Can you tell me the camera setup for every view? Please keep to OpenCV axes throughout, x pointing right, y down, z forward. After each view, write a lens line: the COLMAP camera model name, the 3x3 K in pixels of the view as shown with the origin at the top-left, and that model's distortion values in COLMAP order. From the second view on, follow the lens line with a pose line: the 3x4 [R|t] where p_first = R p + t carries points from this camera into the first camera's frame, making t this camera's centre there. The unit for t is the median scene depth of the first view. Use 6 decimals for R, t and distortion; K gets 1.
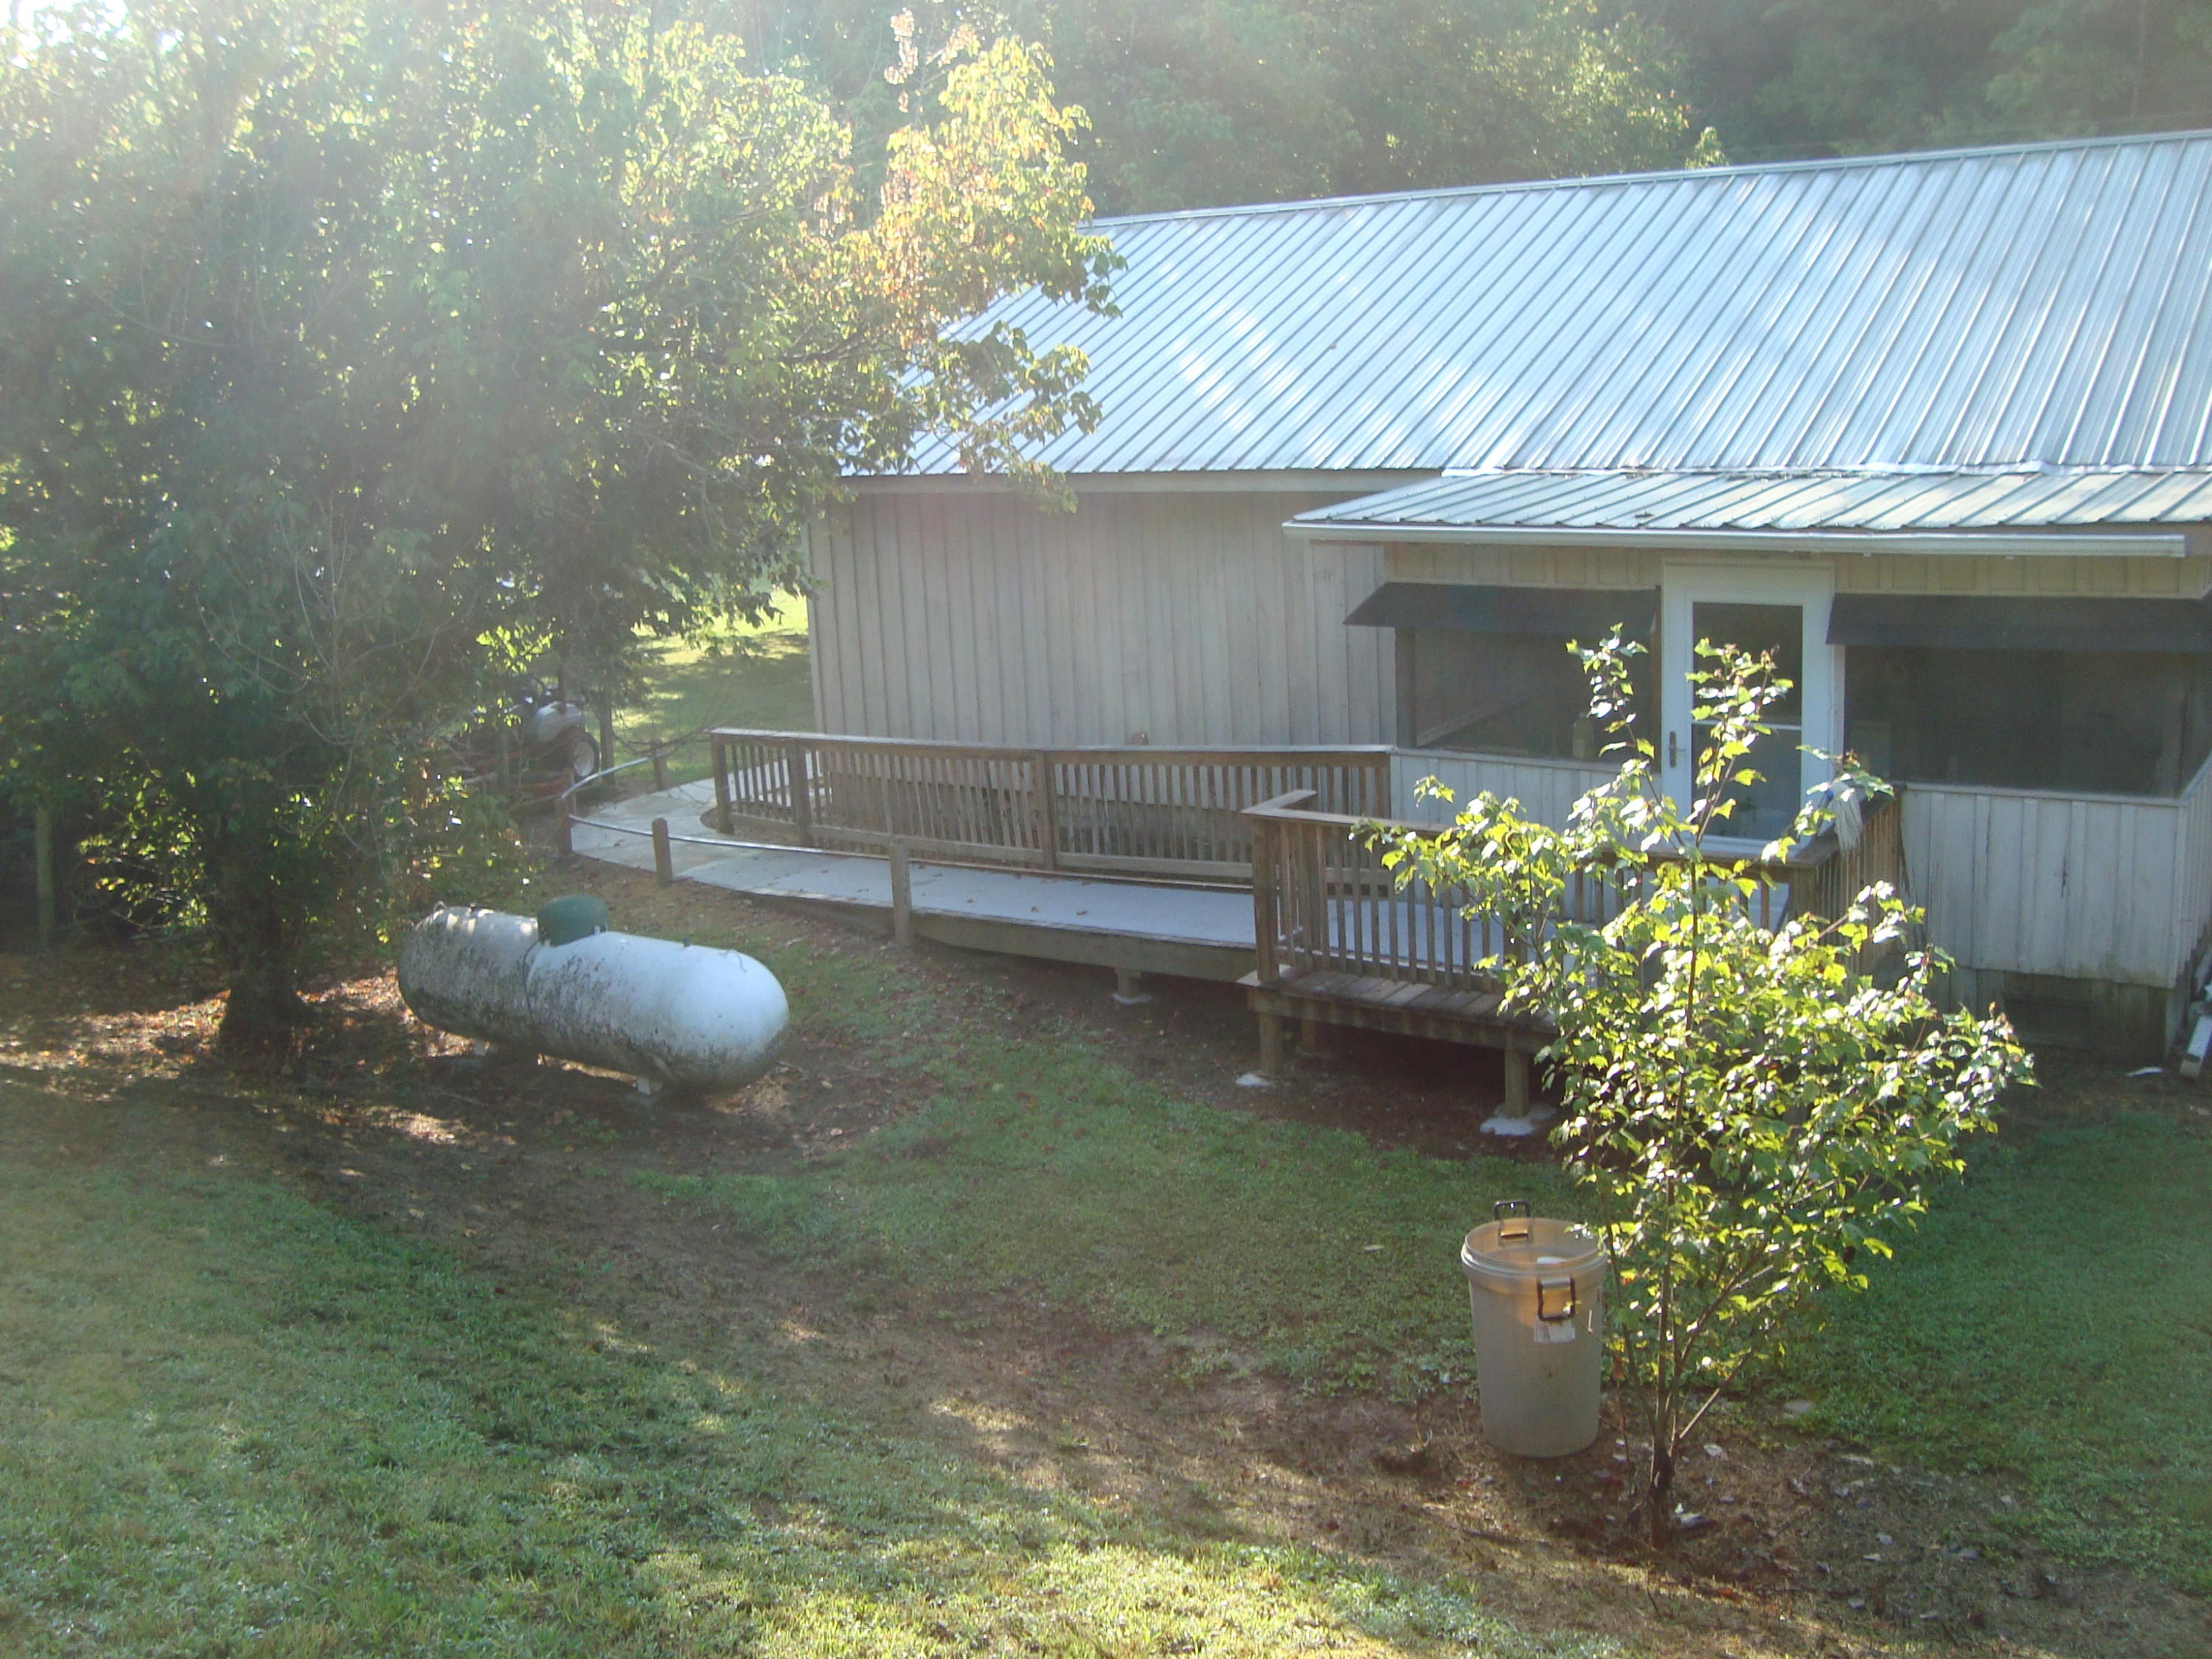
lens RADIAL K [[2122.0, 0, 1104.5], [0, 2122.0, 819.6], [0, 0, 1]] dist [-0.181310, 0.163128]
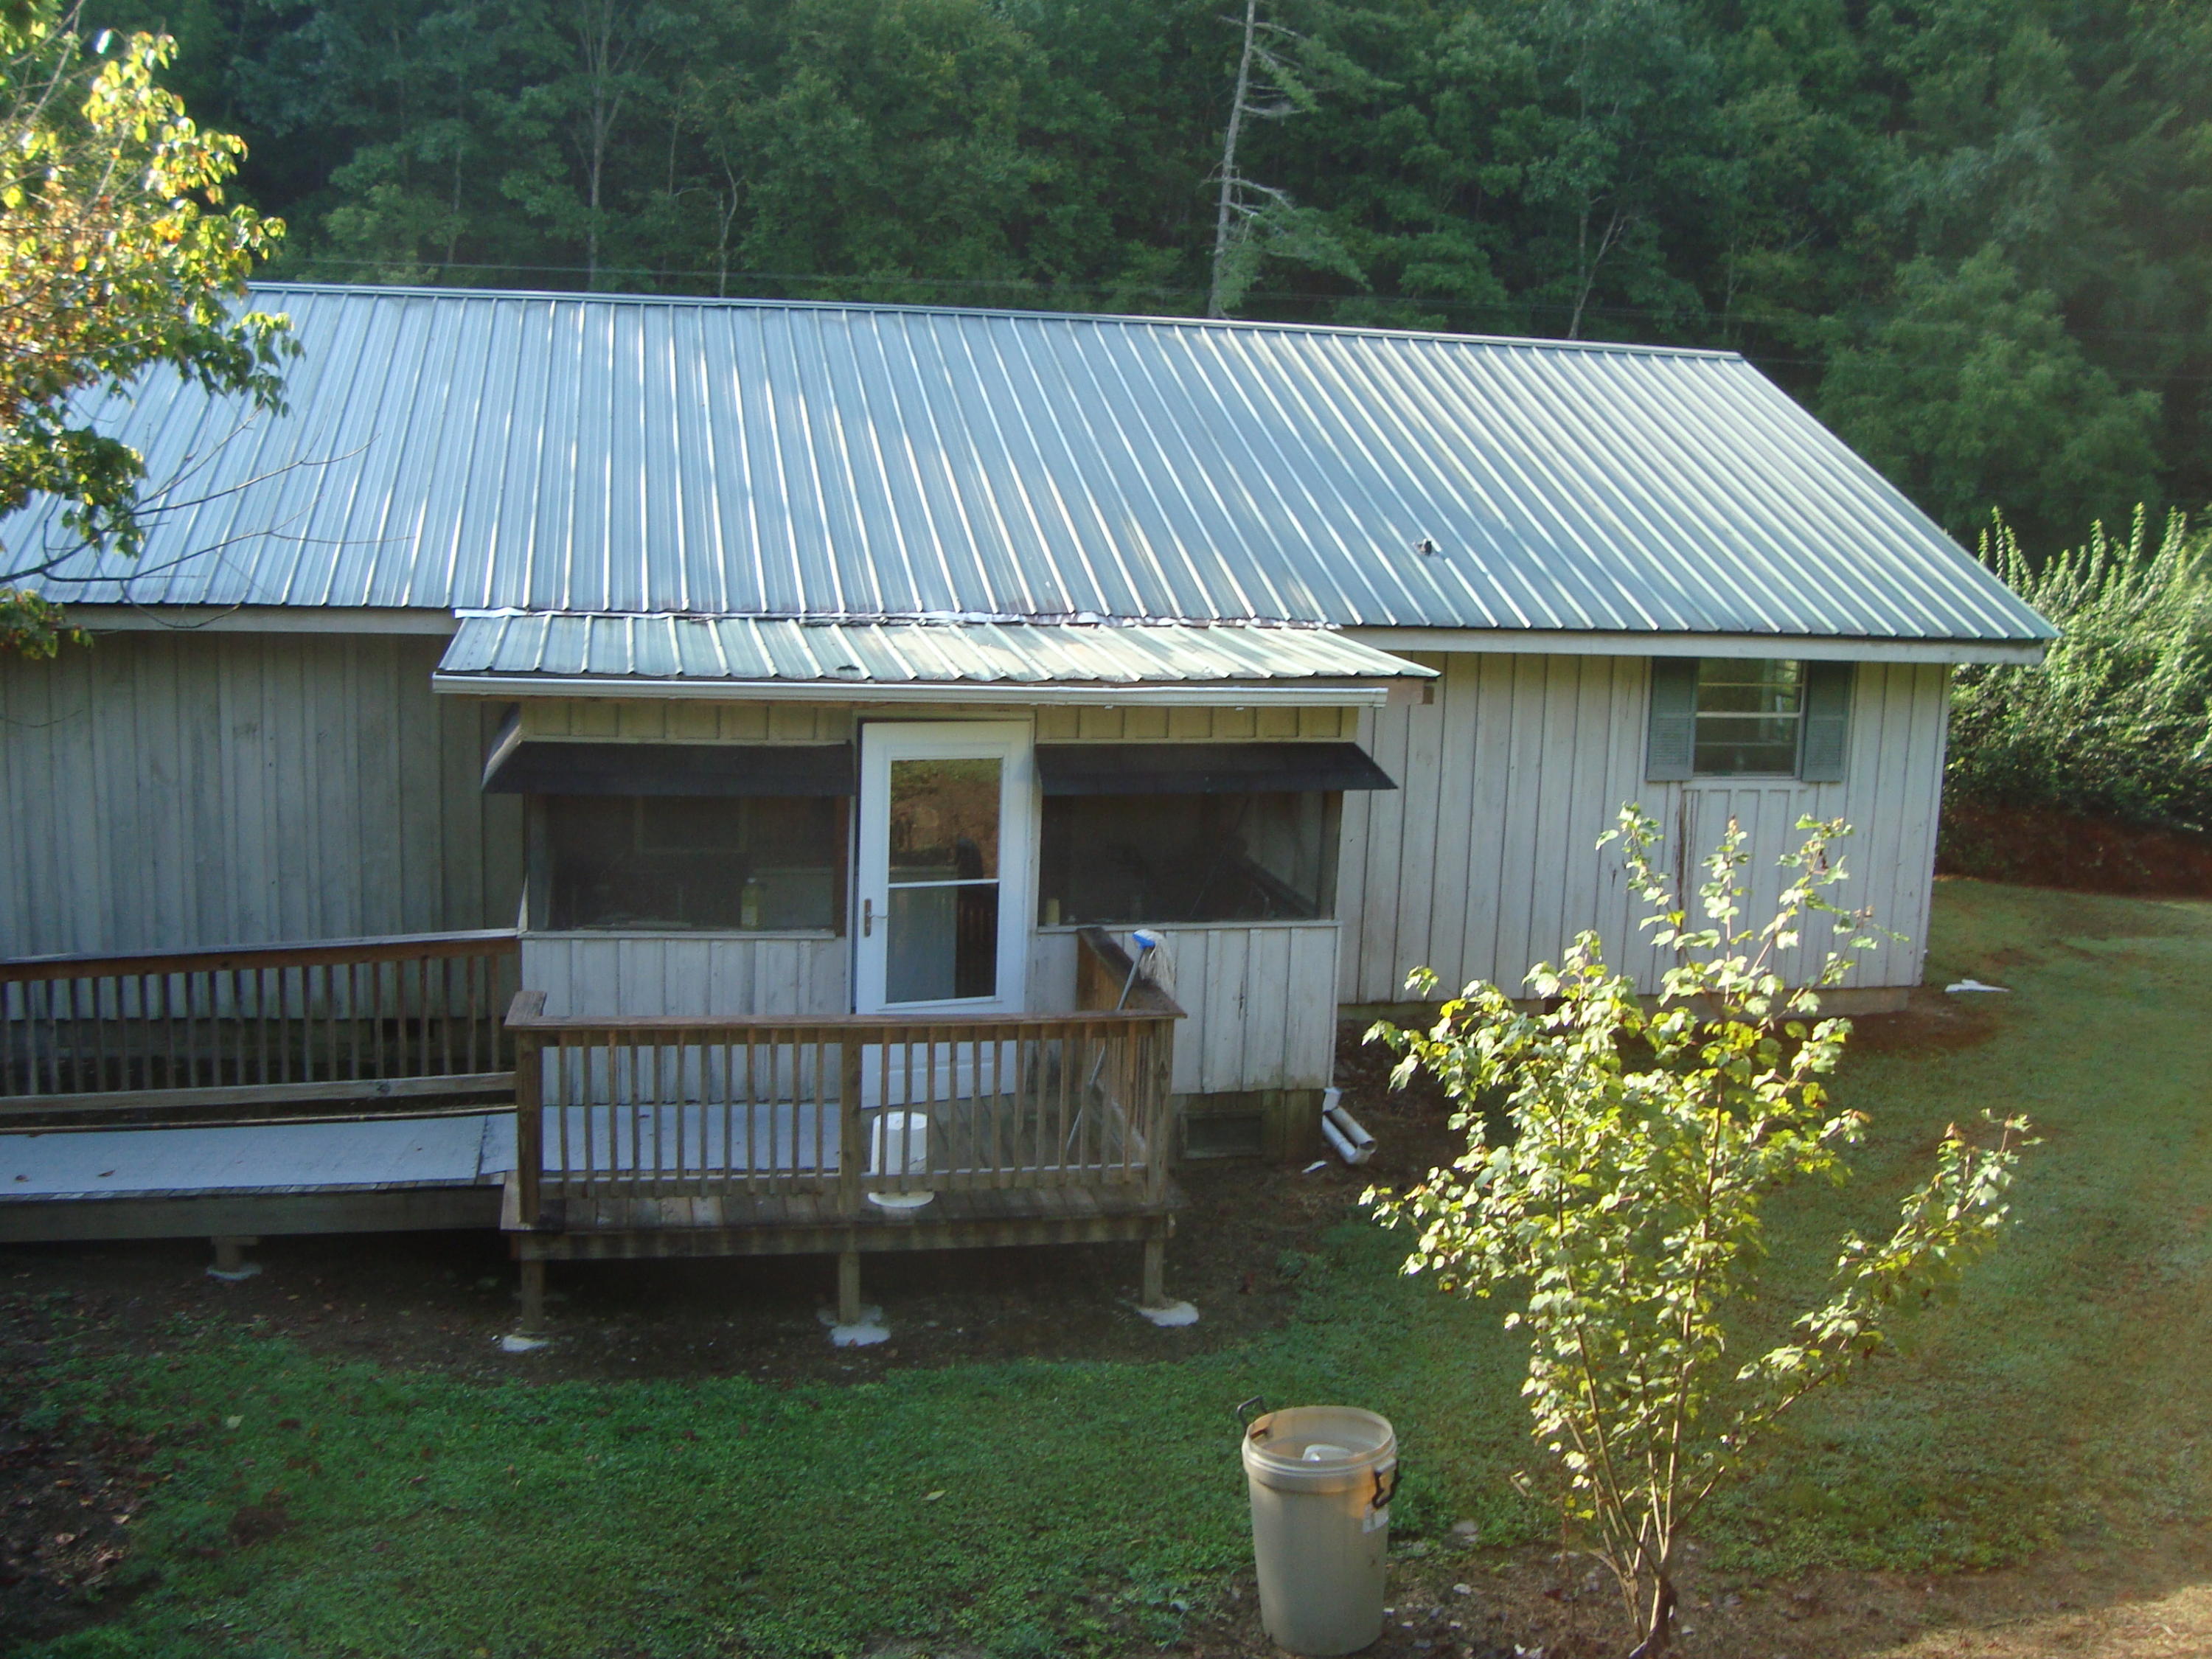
lens RADIAL K [[2122.0, 0, 1104.5], [0, 2122.0, 819.6], [0, 0, 1]] dist [-0.181310, 0.163128]
pose [[0.682182, -0.041734, 0.729991, -0.361567], [0.087163, 0.995892, -0.024520, -0.041921], [-0.725969, 0.080355, 0.683017, 0.258174]]
